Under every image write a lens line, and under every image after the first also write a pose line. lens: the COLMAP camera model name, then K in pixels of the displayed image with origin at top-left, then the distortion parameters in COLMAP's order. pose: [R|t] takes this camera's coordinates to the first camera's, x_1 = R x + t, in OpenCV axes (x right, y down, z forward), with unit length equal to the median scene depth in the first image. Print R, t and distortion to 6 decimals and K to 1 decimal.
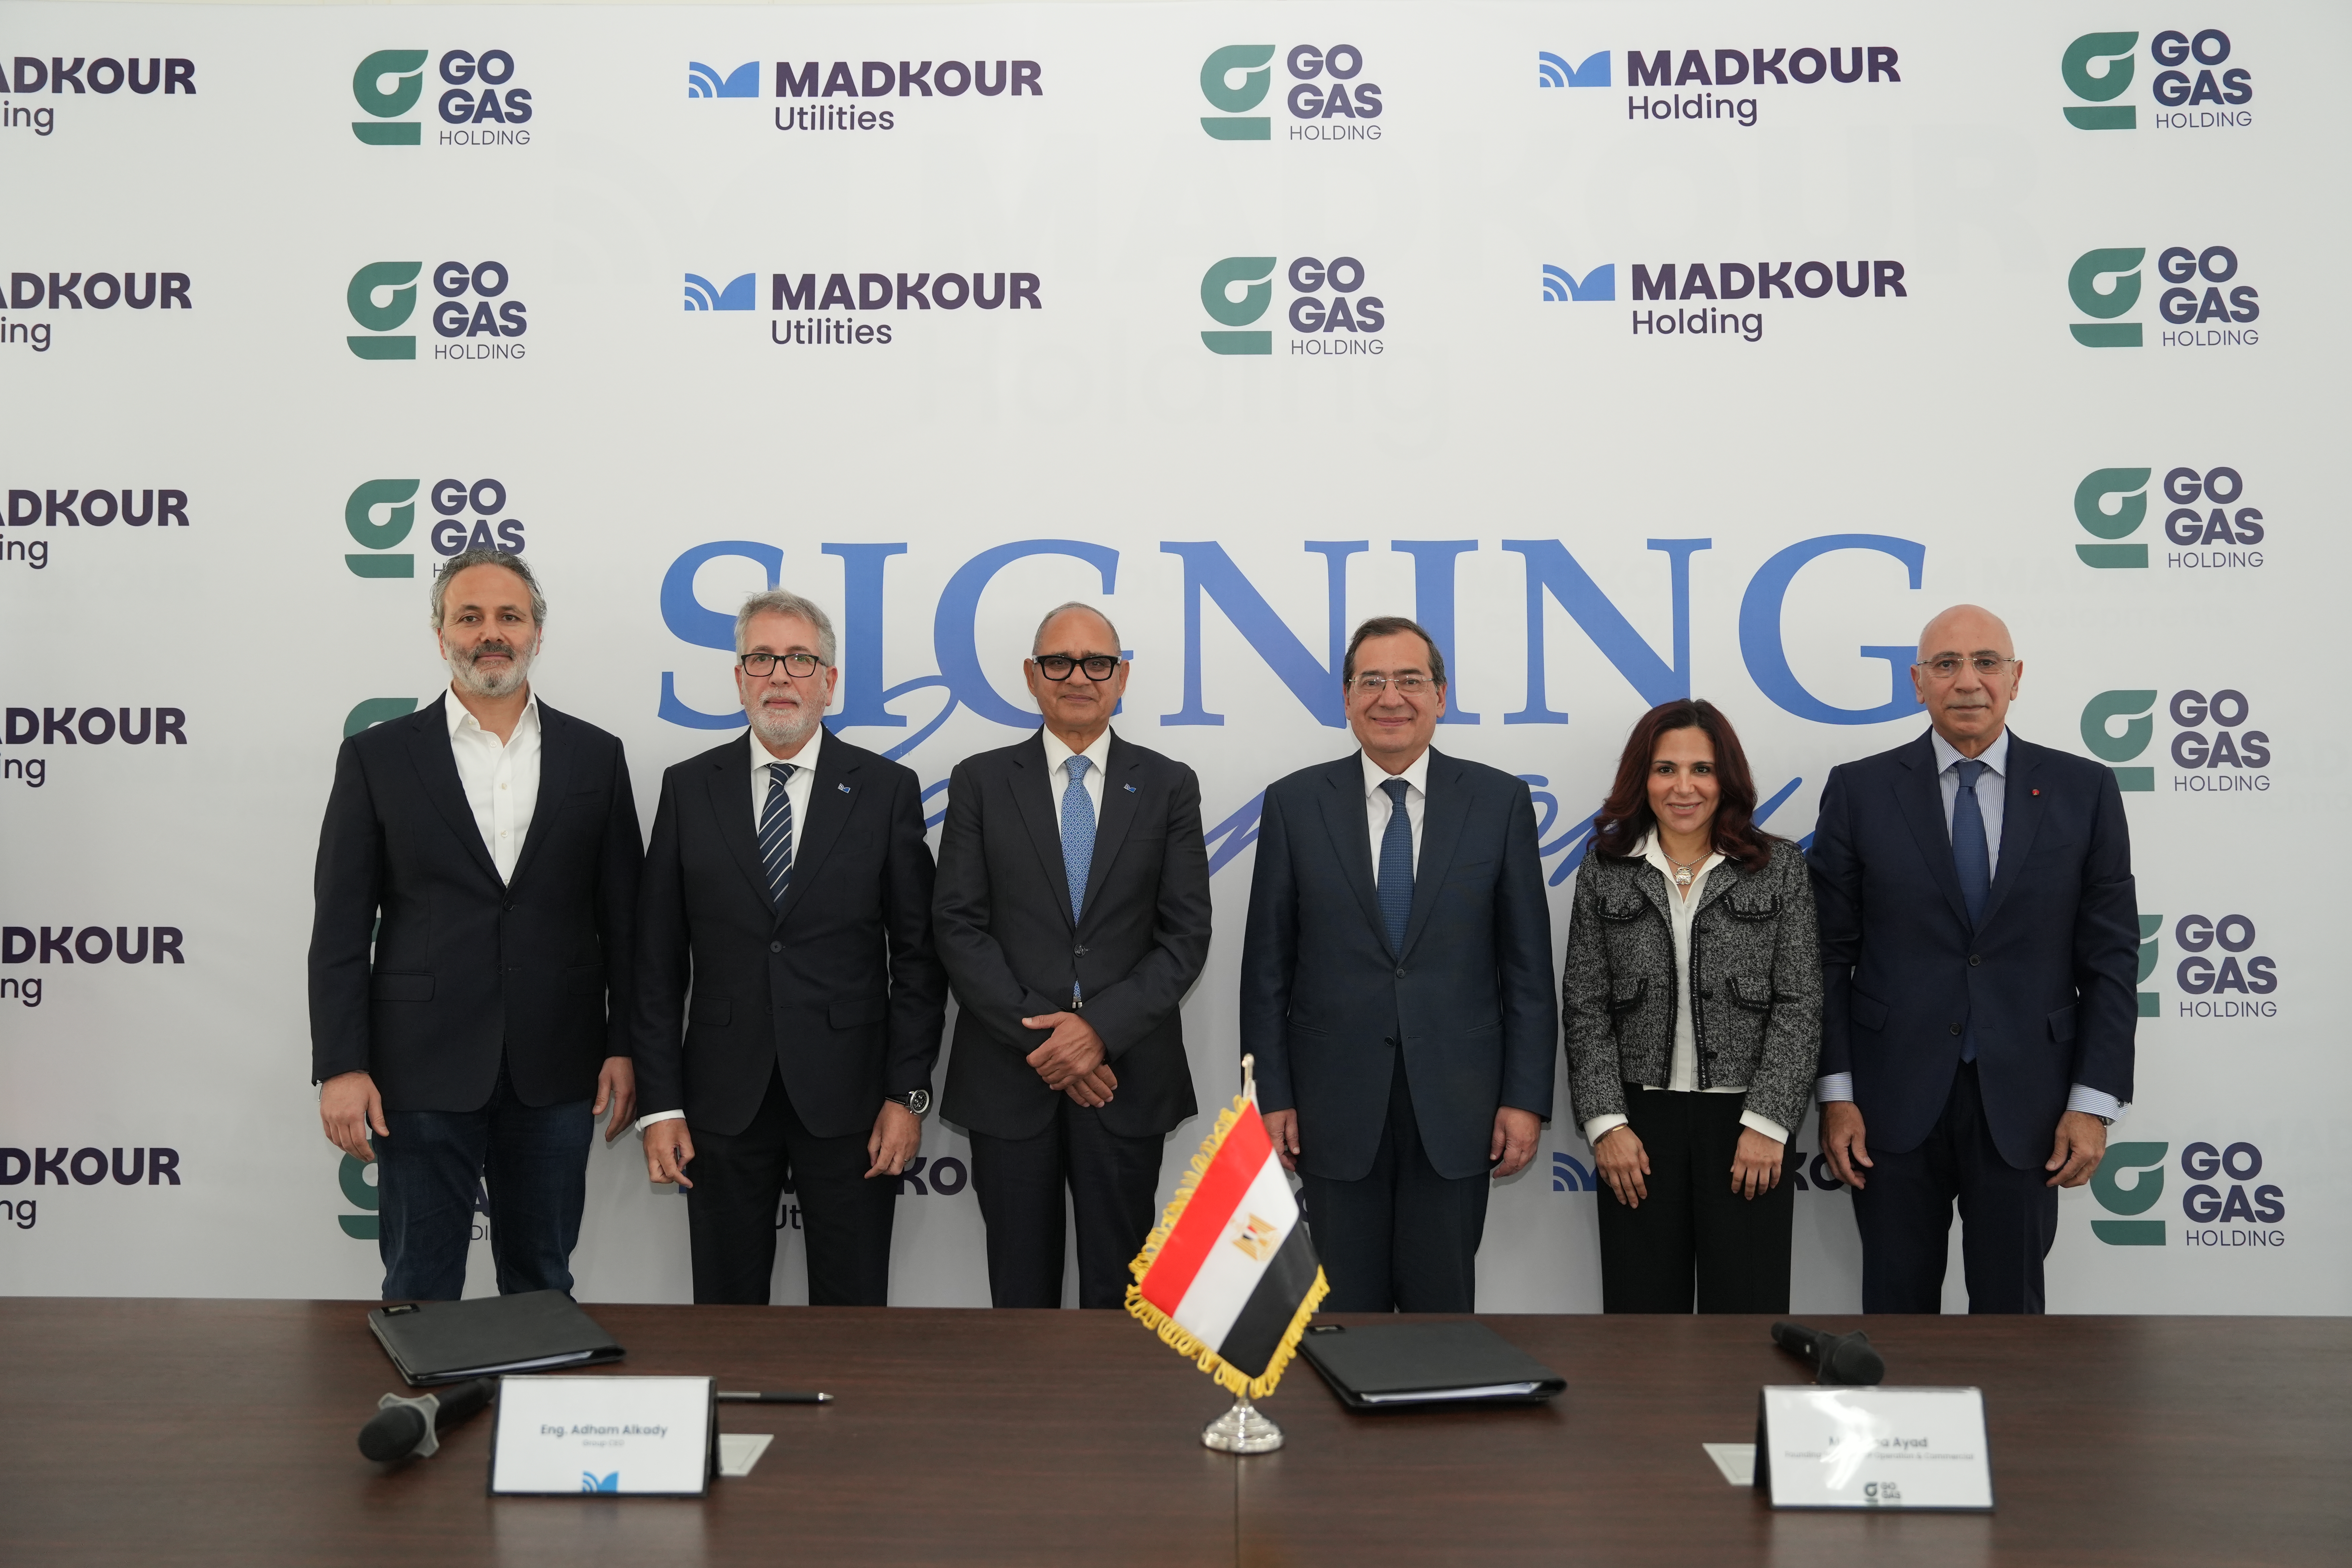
lens RADIAL K [[2065.7, 0, 1173.2], [0, 2065.7, 774.0], [0, 0, 1]] dist [-0.035726, 0.018693]
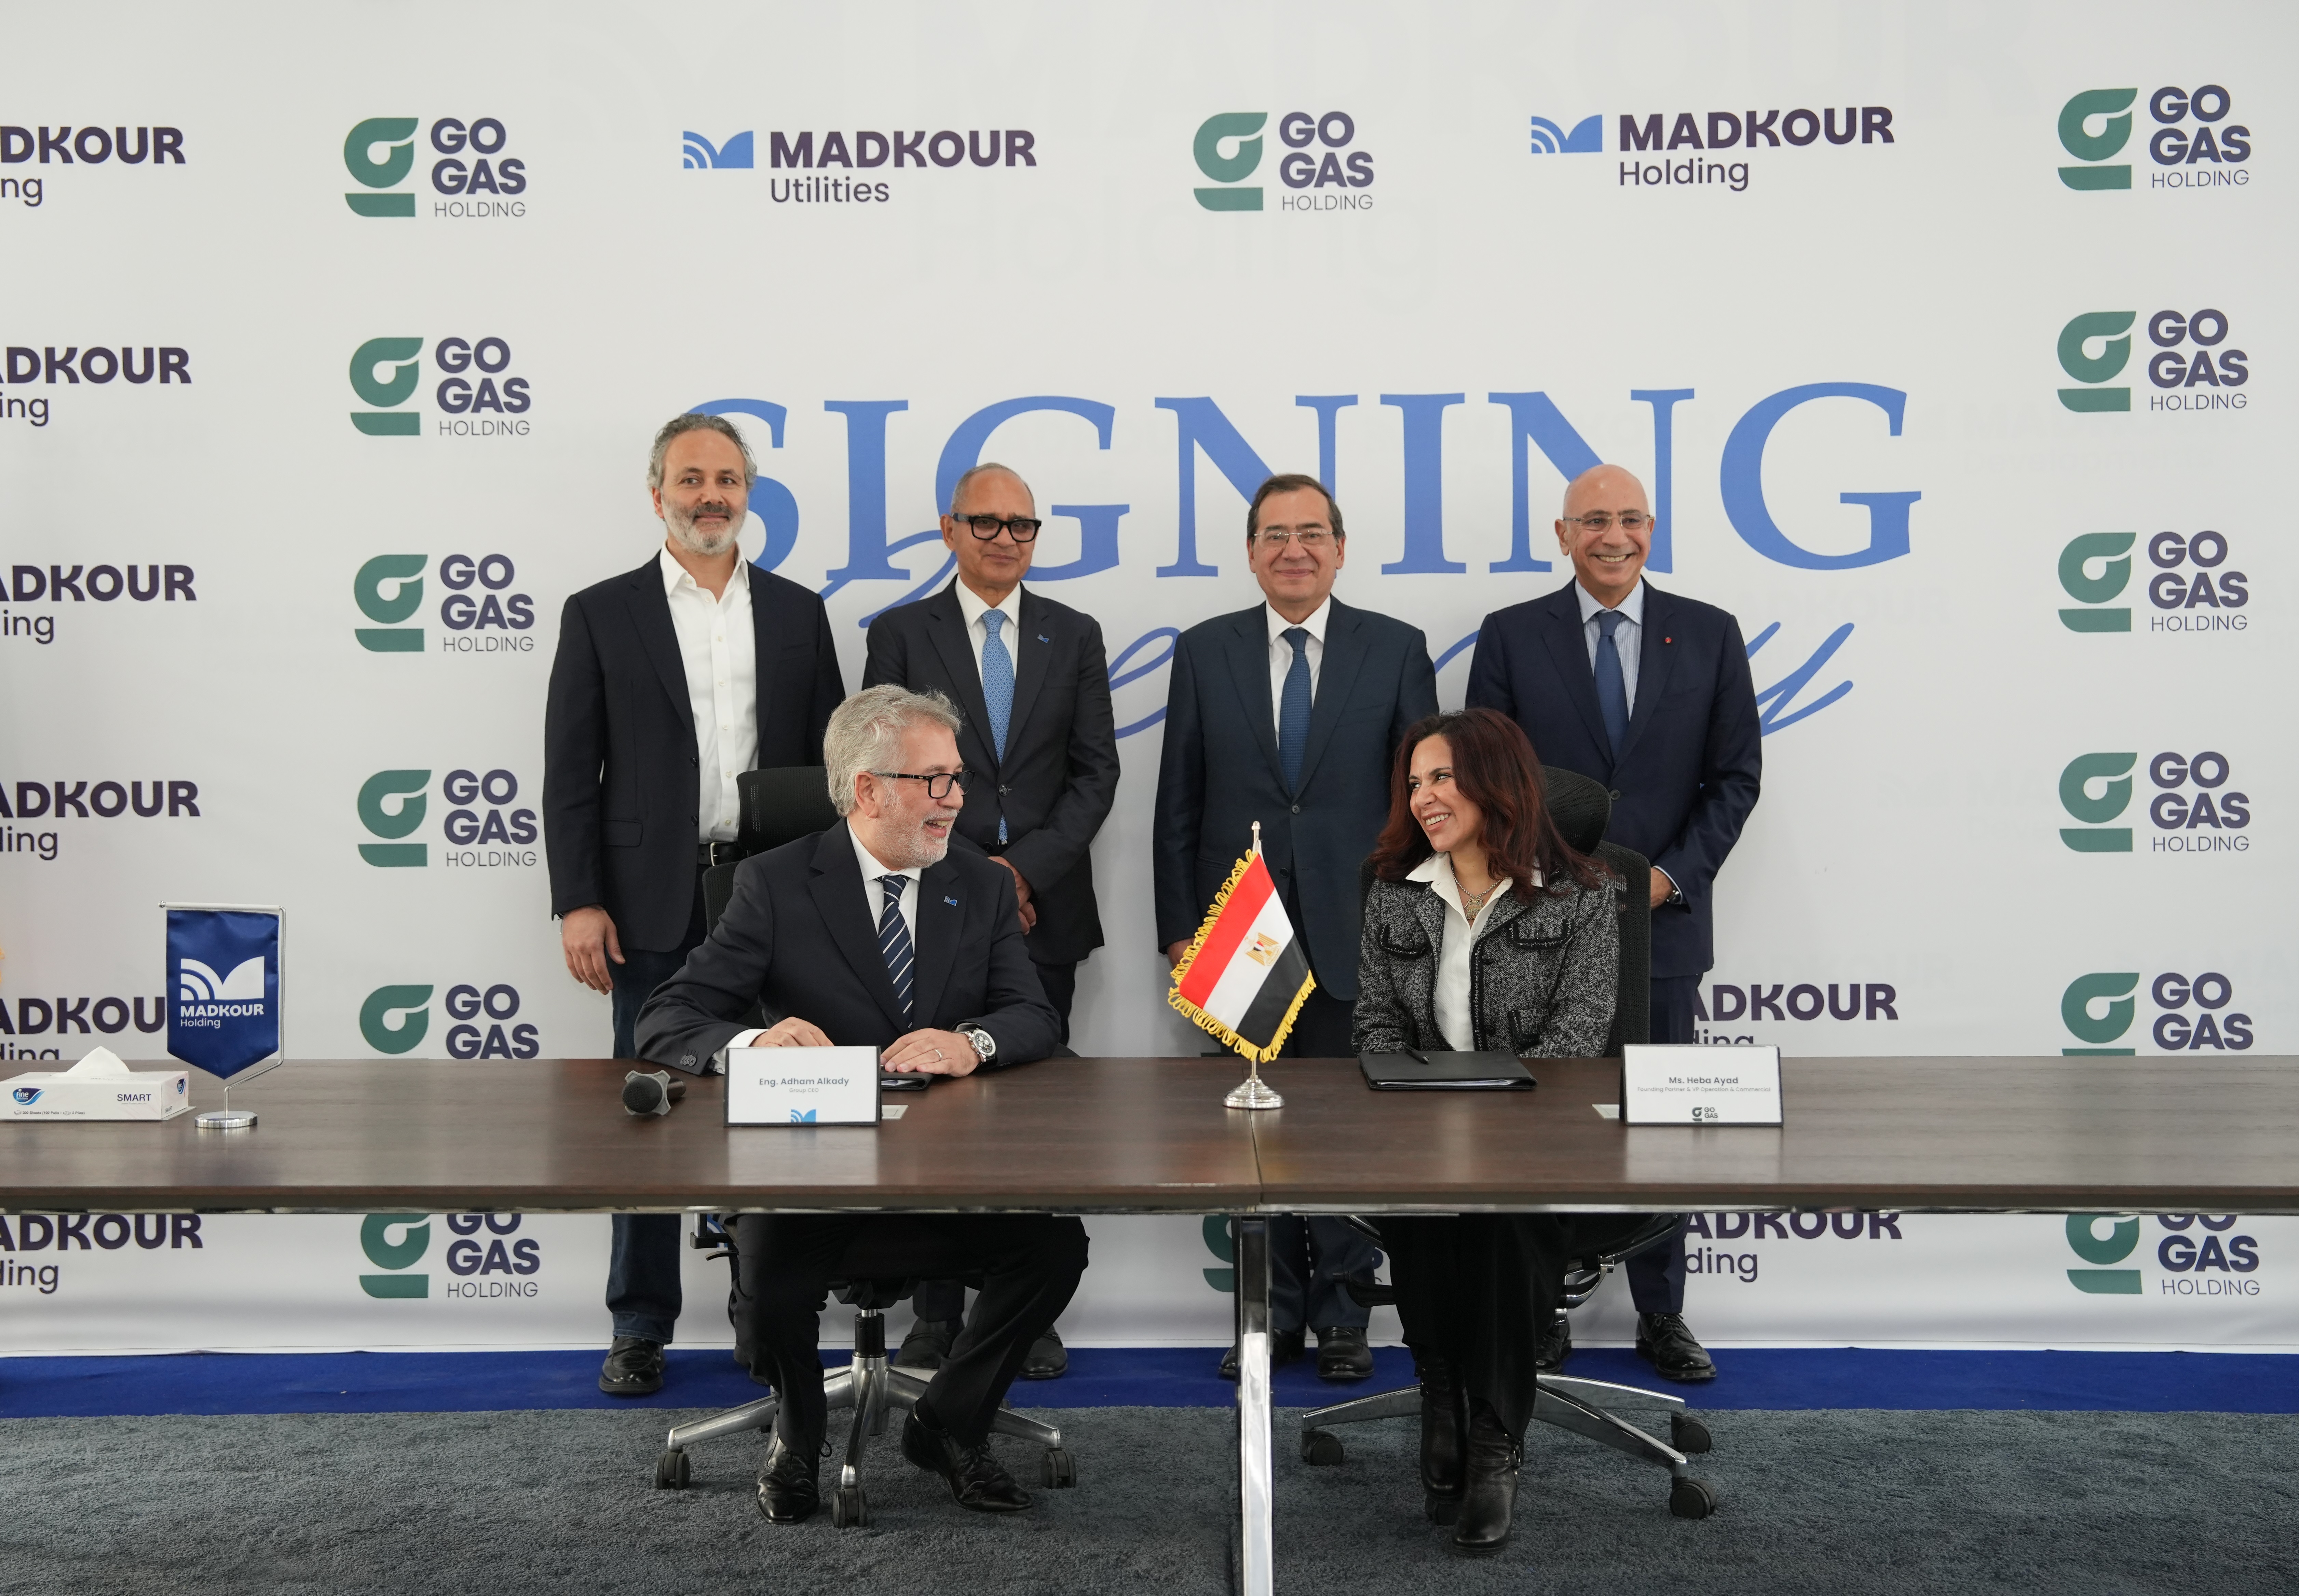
lens RADIAL K [[3205.3, 0, 1093.3], [0, 3205.3, 822.4], [0, 0, 1]] dist [0.094711, 0.000000]
pose [[0.999972, -0.007498, 0.000217, -0.038979], [0.007475, 0.998475, 0.054703, 0.010918], [-0.000626, -0.054700, 0.998503, -0.607452]]
